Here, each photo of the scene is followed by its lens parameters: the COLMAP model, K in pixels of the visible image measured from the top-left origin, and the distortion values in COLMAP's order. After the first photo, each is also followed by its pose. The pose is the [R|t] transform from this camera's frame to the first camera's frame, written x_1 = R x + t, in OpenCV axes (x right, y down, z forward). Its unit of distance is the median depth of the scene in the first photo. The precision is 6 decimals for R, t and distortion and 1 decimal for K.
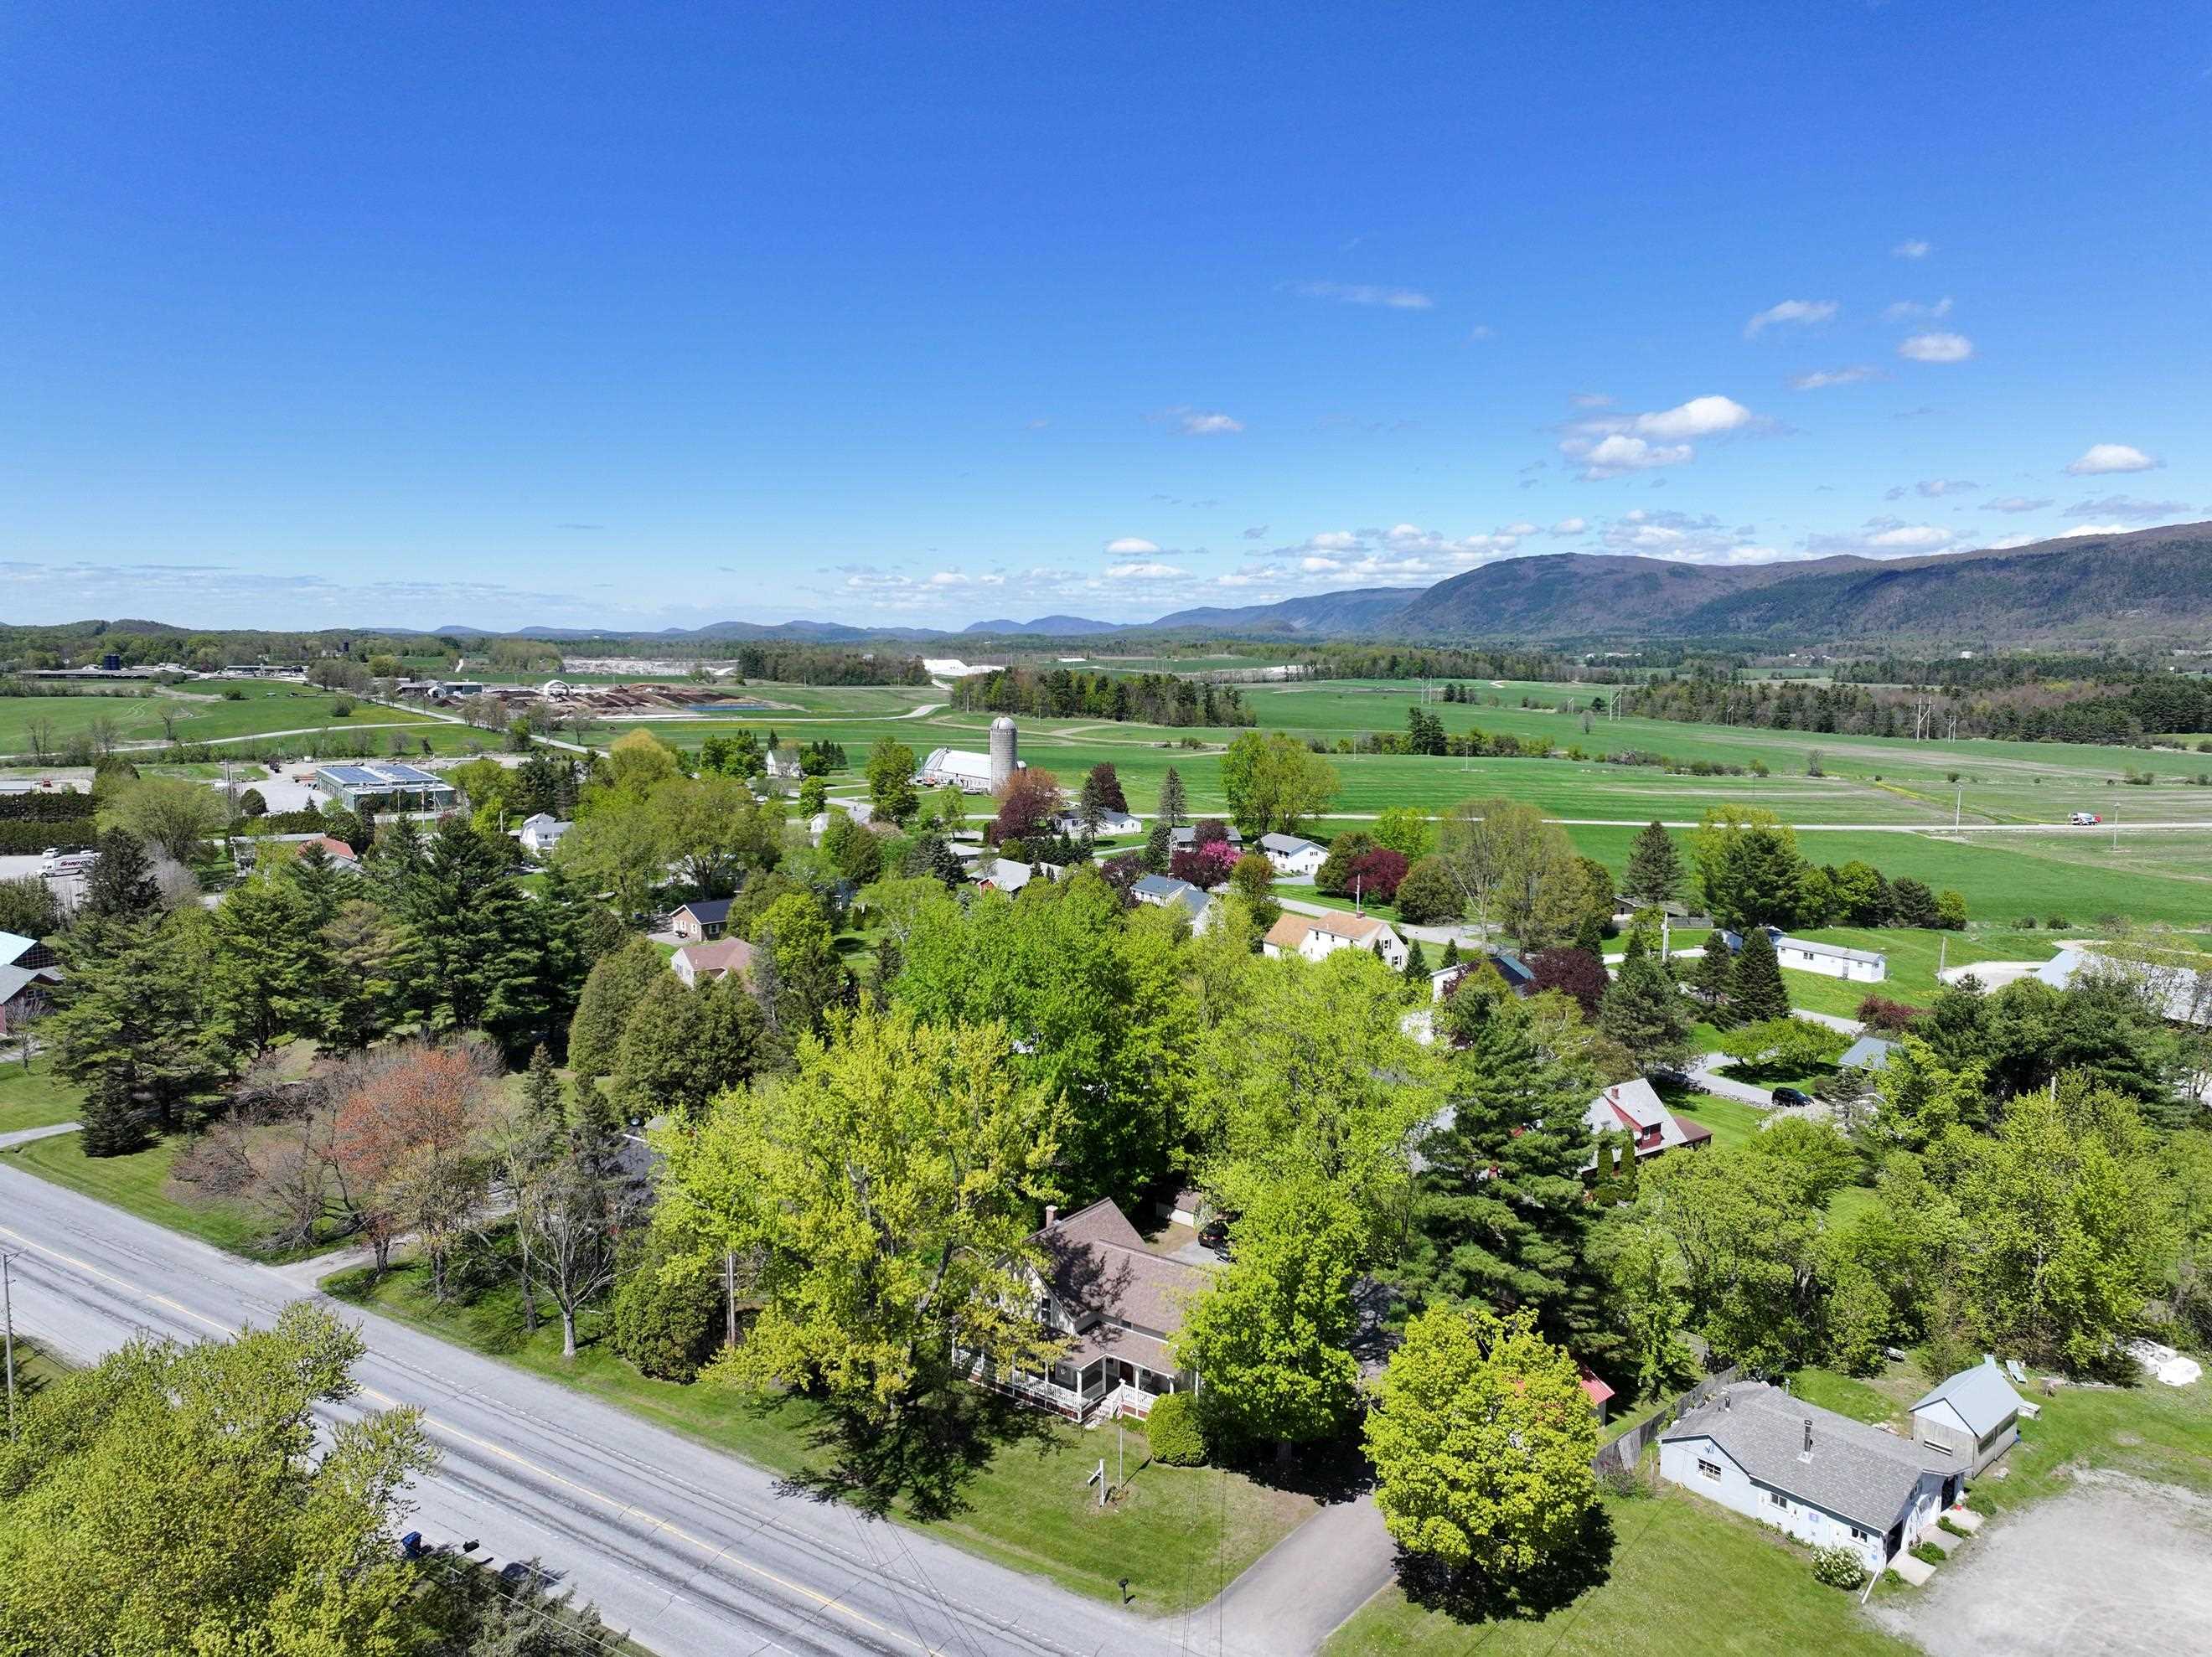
lens RADIAL K [[1539.8, 0, 1106.0], [0, 1539.8, 828.5], [0, 0, 1]] dist [0.004244, -0.001181]
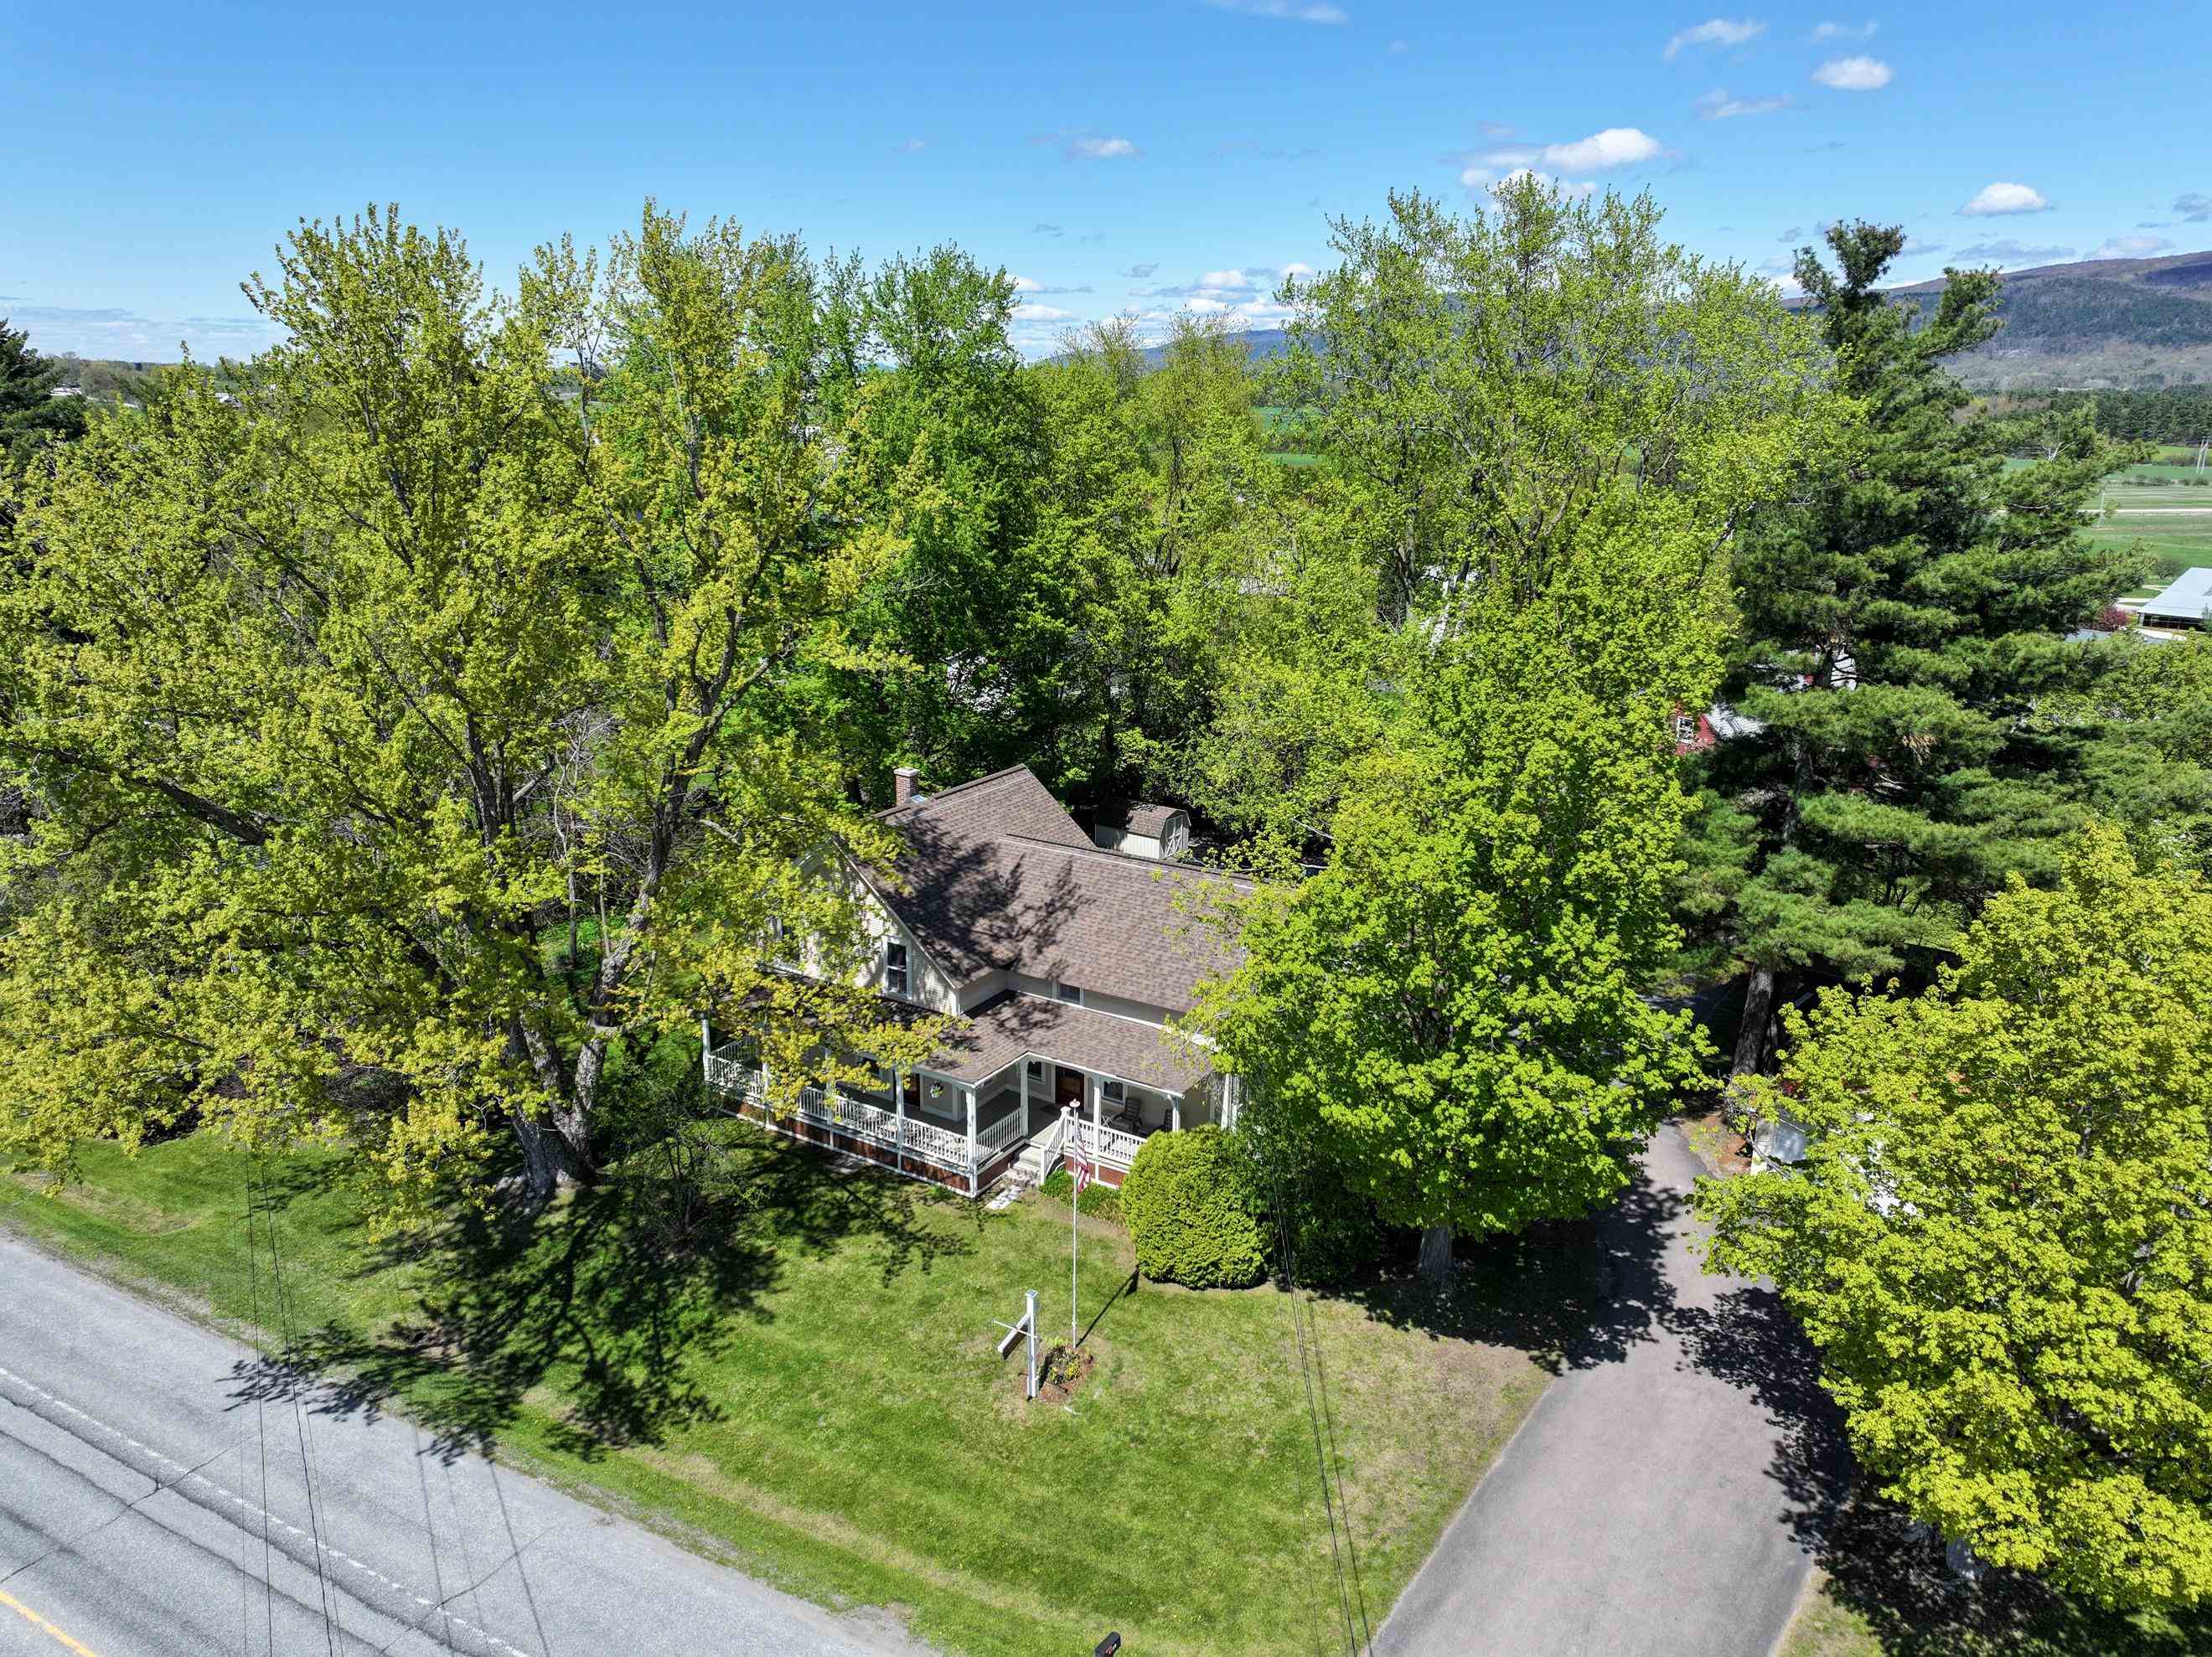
lens RADIAL K [[1539.8, 0, 1106.0], [0, 1539.8, 828.5], [0, 0, 1]] dist [0.004244, -0.001181]
pose [[0.997059, -0.016500, 0.074834, -0.010689], [0.004520, 0.987507, 0.157508, 0.210902], [-0.076498, -0.156707, 0.984678, 0.578745]]
